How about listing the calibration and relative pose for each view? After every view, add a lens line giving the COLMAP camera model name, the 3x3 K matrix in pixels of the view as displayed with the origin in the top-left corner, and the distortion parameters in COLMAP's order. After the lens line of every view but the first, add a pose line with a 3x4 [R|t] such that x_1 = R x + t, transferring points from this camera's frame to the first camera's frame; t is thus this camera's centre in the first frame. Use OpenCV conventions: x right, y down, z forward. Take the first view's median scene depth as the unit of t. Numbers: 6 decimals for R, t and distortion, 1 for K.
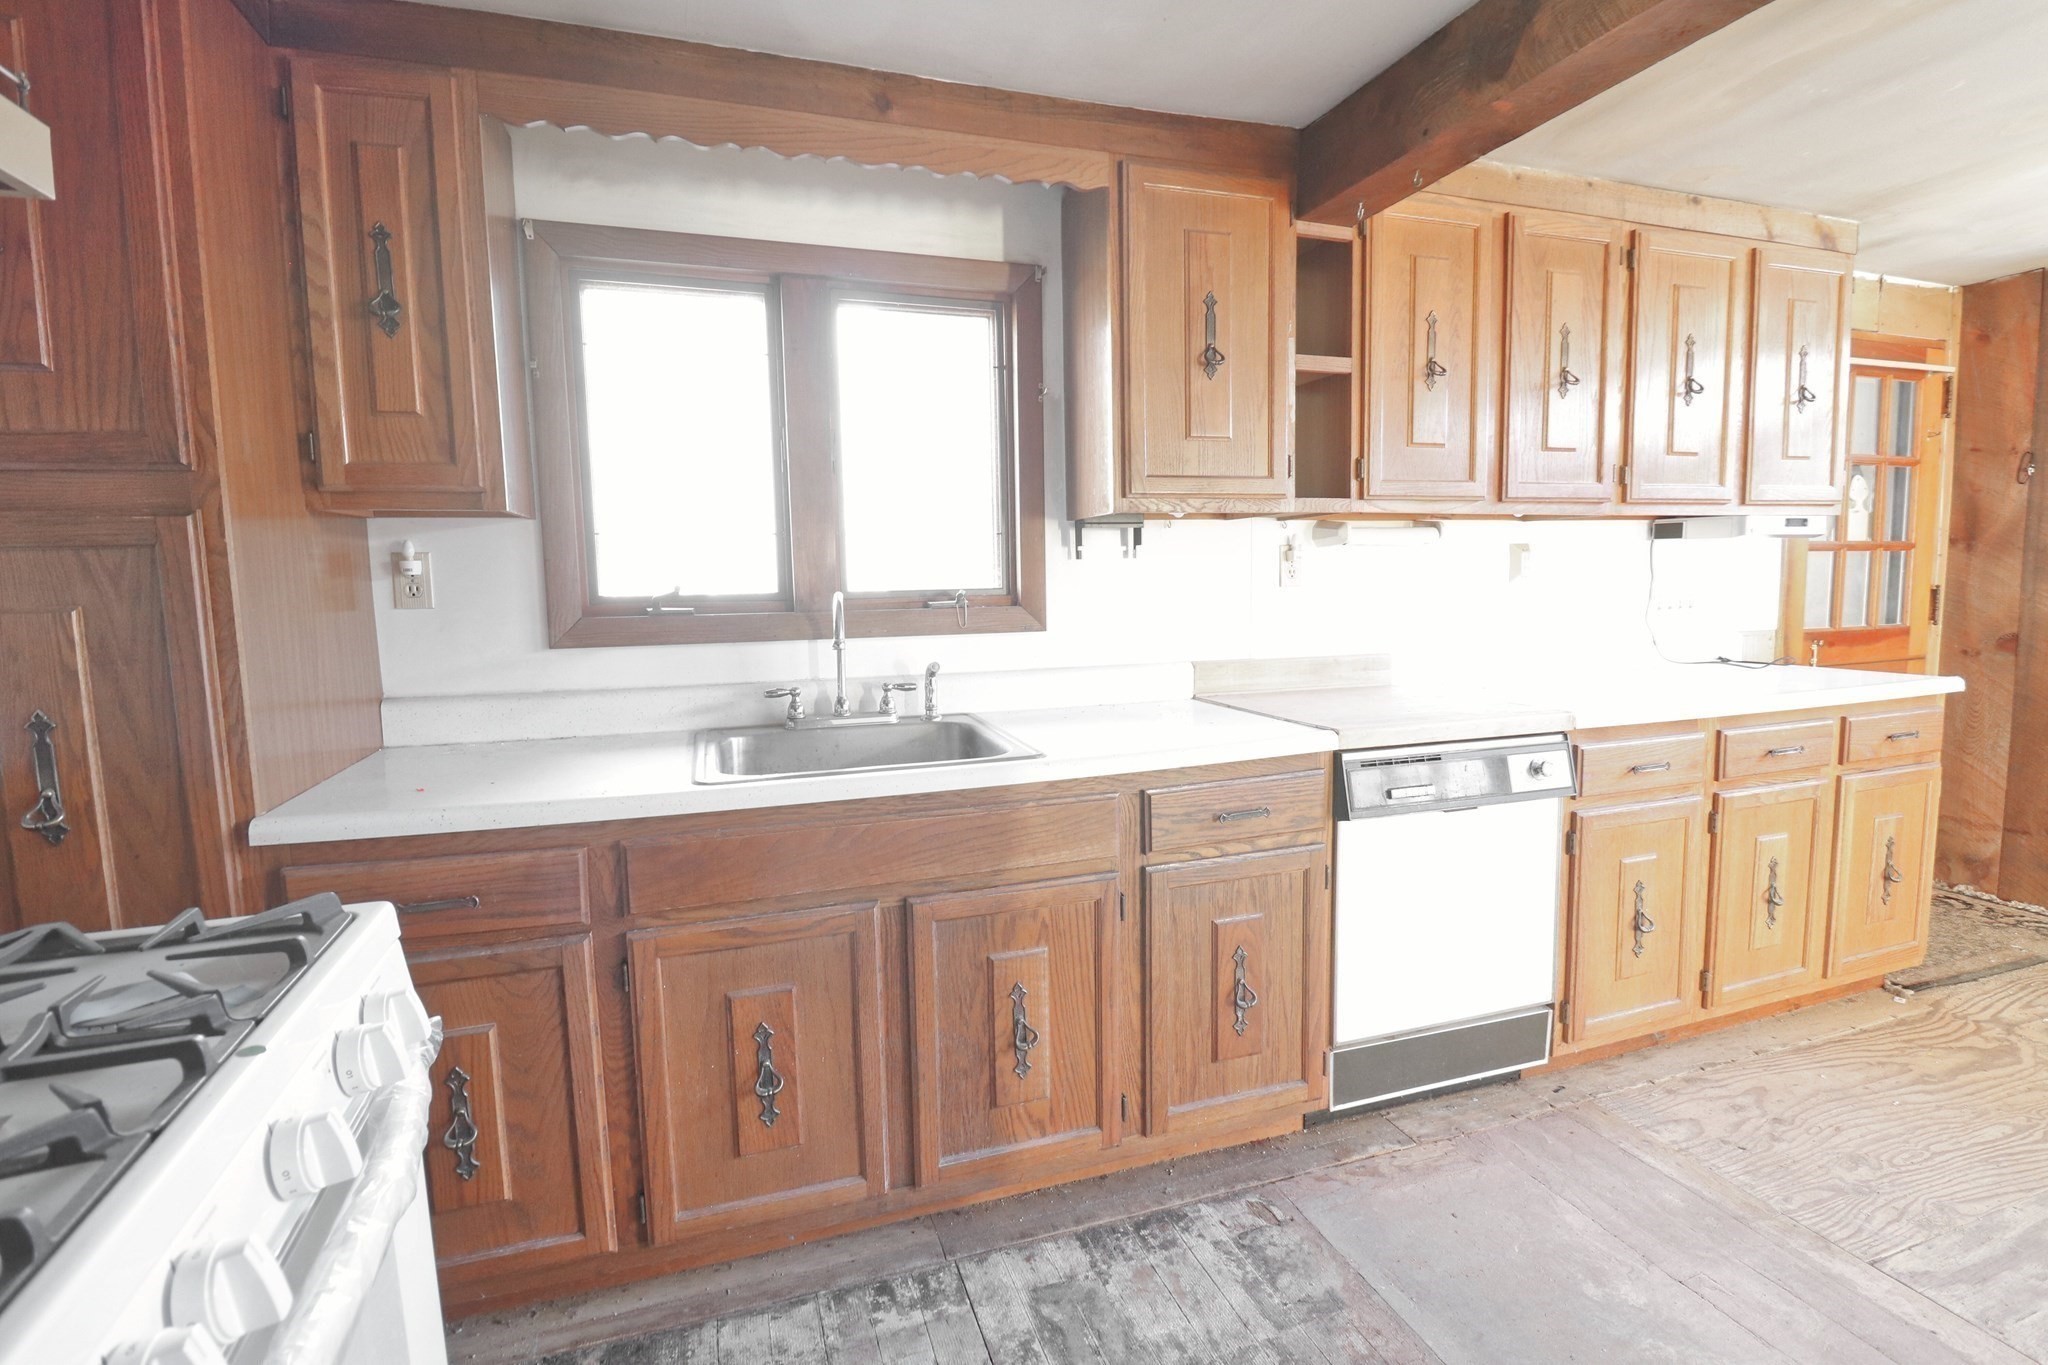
lens RADIAL K [[941.9, 0, 1024.0], [0, 941.9, 682.5], [0, 0, 1]] dist [-0.022106, -0.000436]
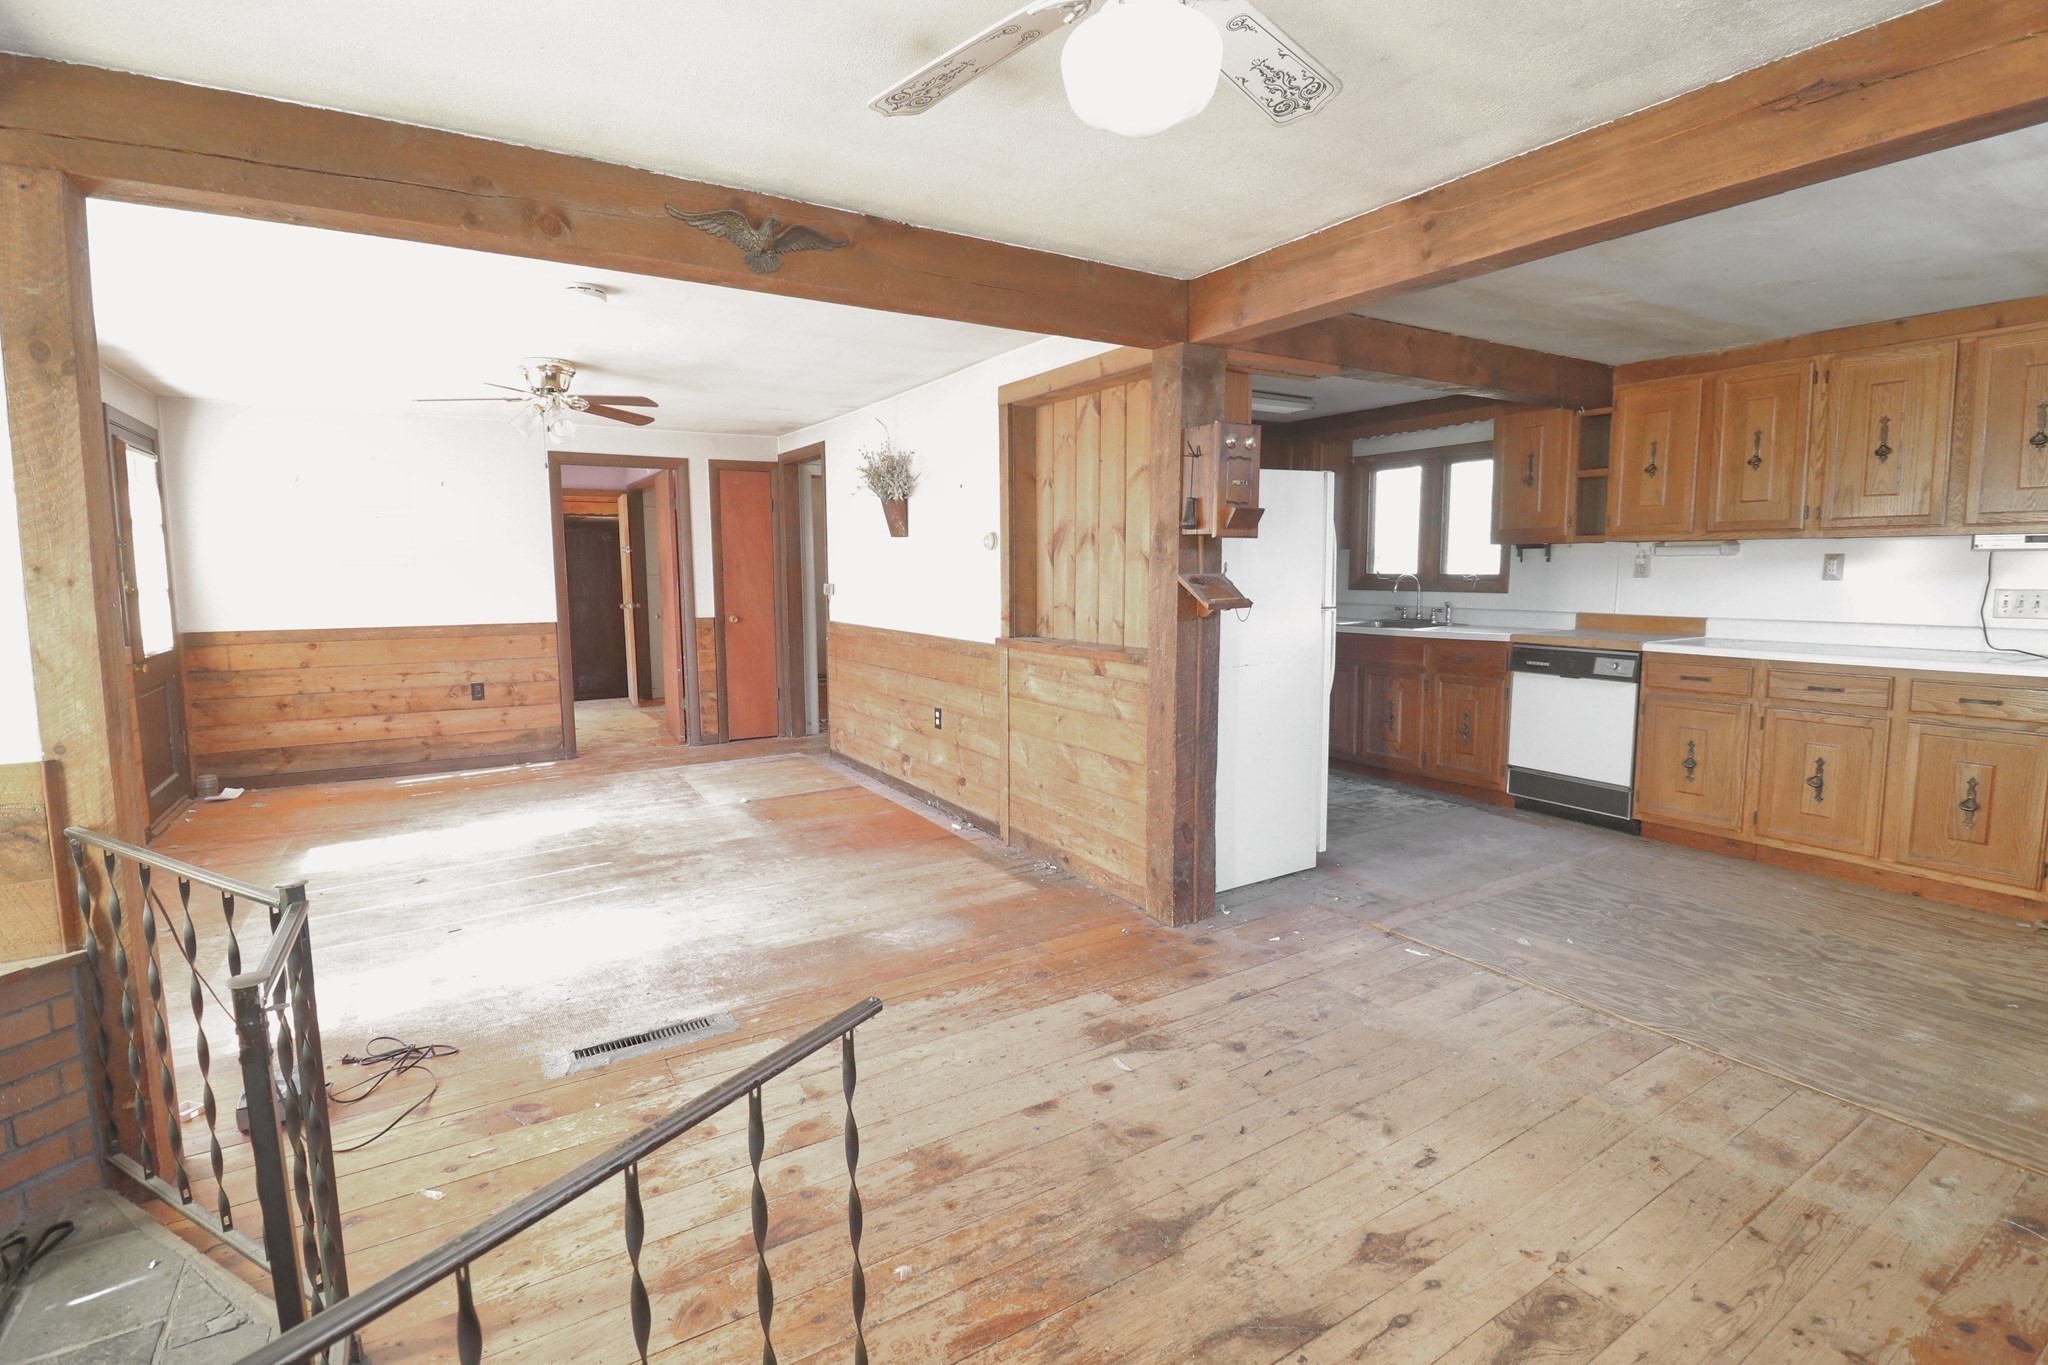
lens RADIAL K [[940.1, 0, 1021.5], [0, 940.1, 670.4], [0, 0, 1]] dist [-0.001113, -0.011852]
pose [[0.225023, 0.121984, -0.966687, 2.679117], [-0.106898, 0.989234, 0.099946, 0.040357], [0.968472, 0.080847, 0.235640, -0.923456]]
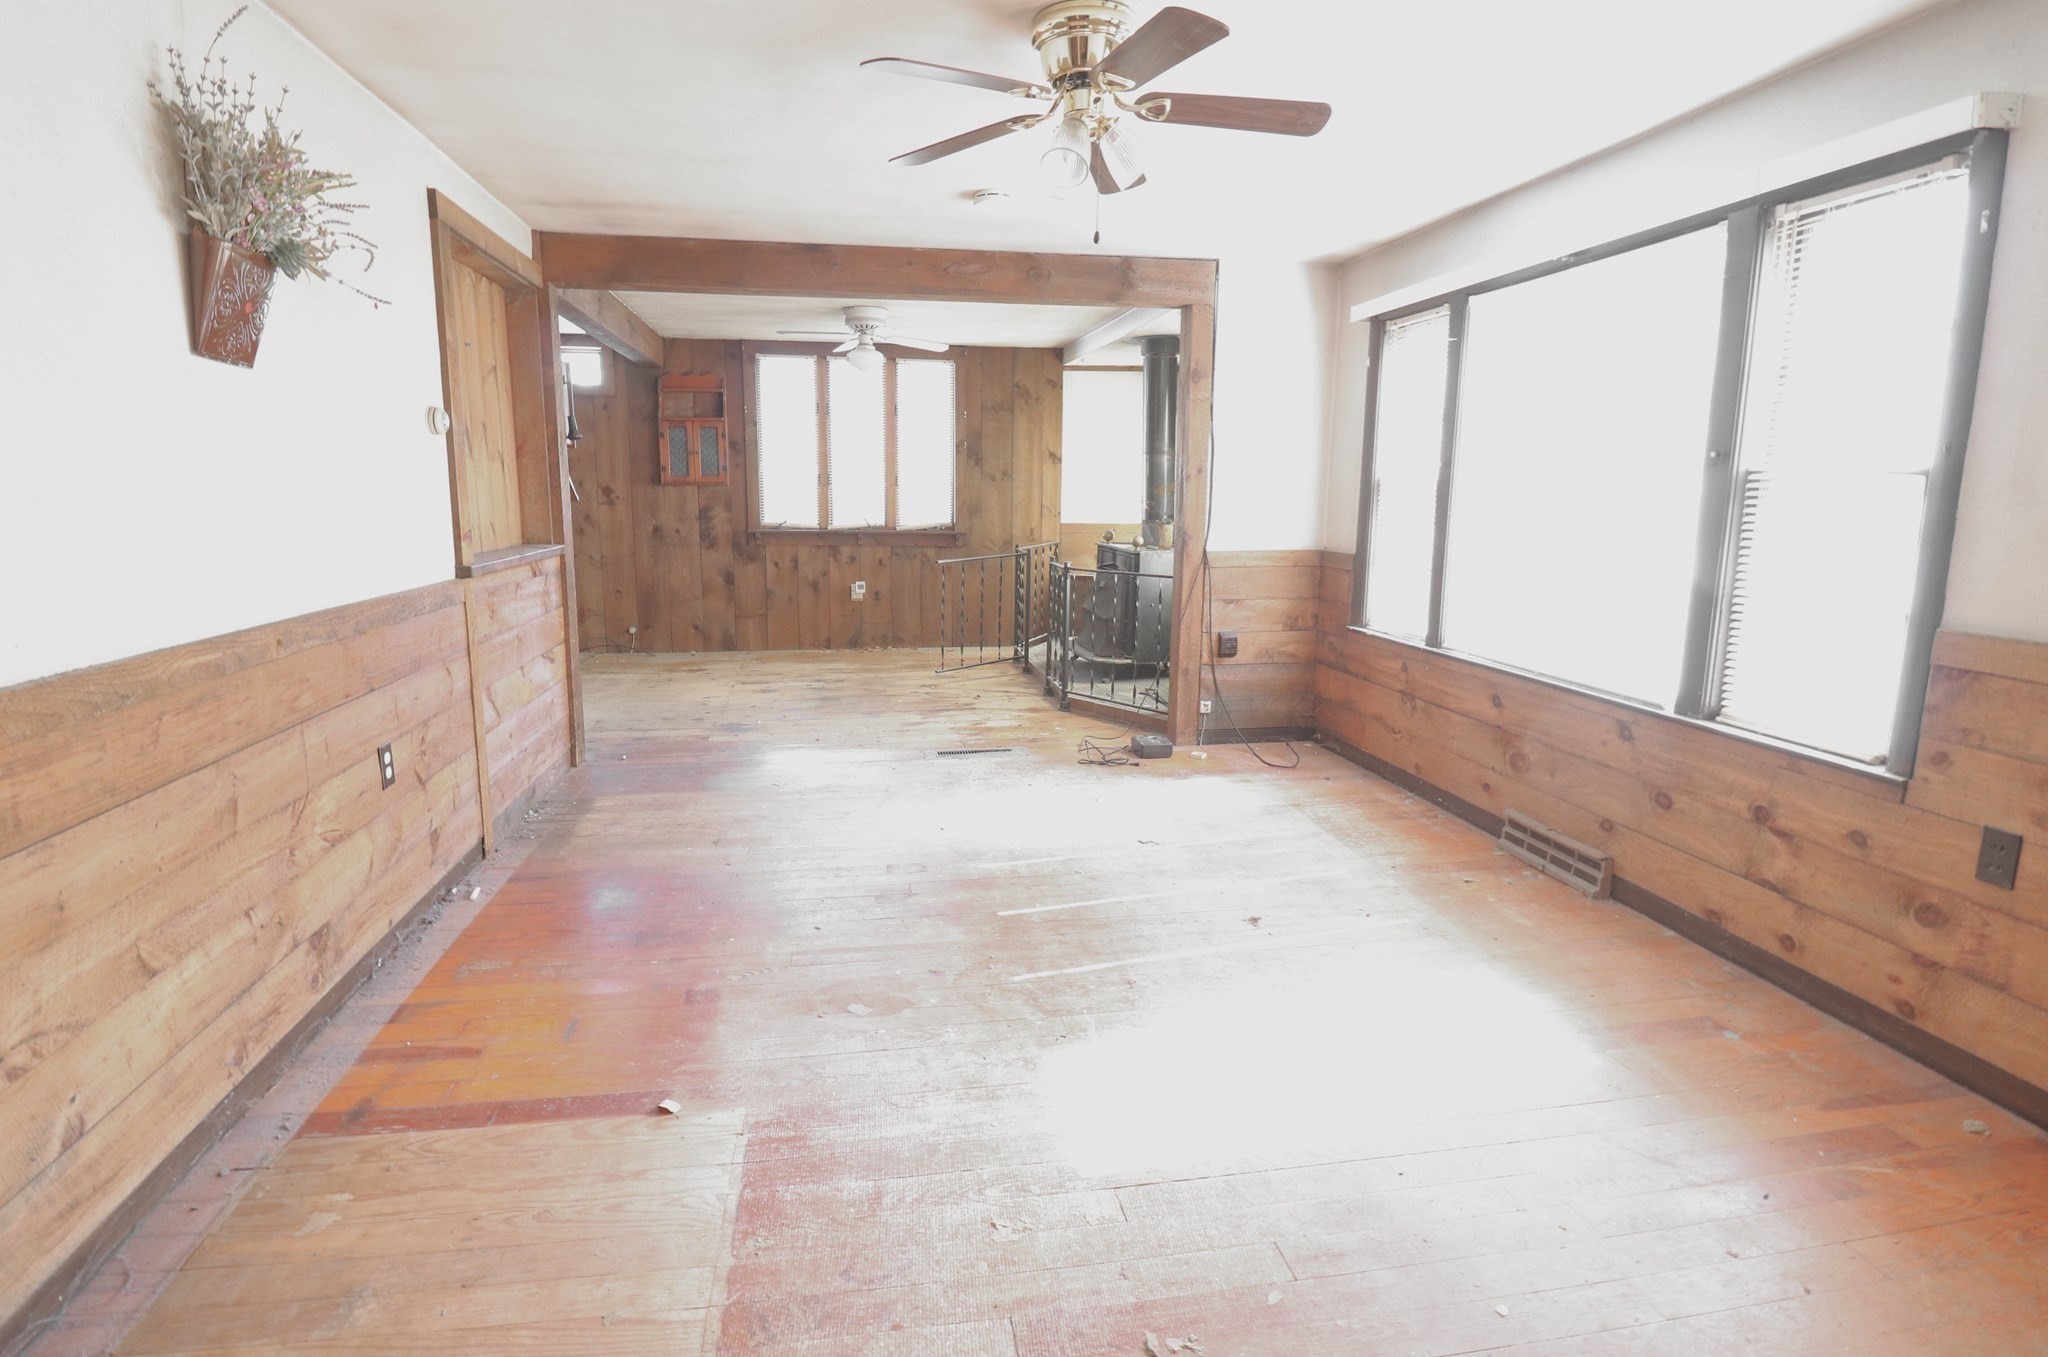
lens RADIAL K [[1037.4, 0, 1020.2], [0, 1037.4, 666.4], [0, 0, 1]] dist [0.003334, -0.016694]
pose [[0.146935, -0.153498, 0.977164, -1.389150], [0.103634, 0.984838, 0.139120, 0.225864], [-0.983702, 0.080825, 0.160615, -1.670604]]
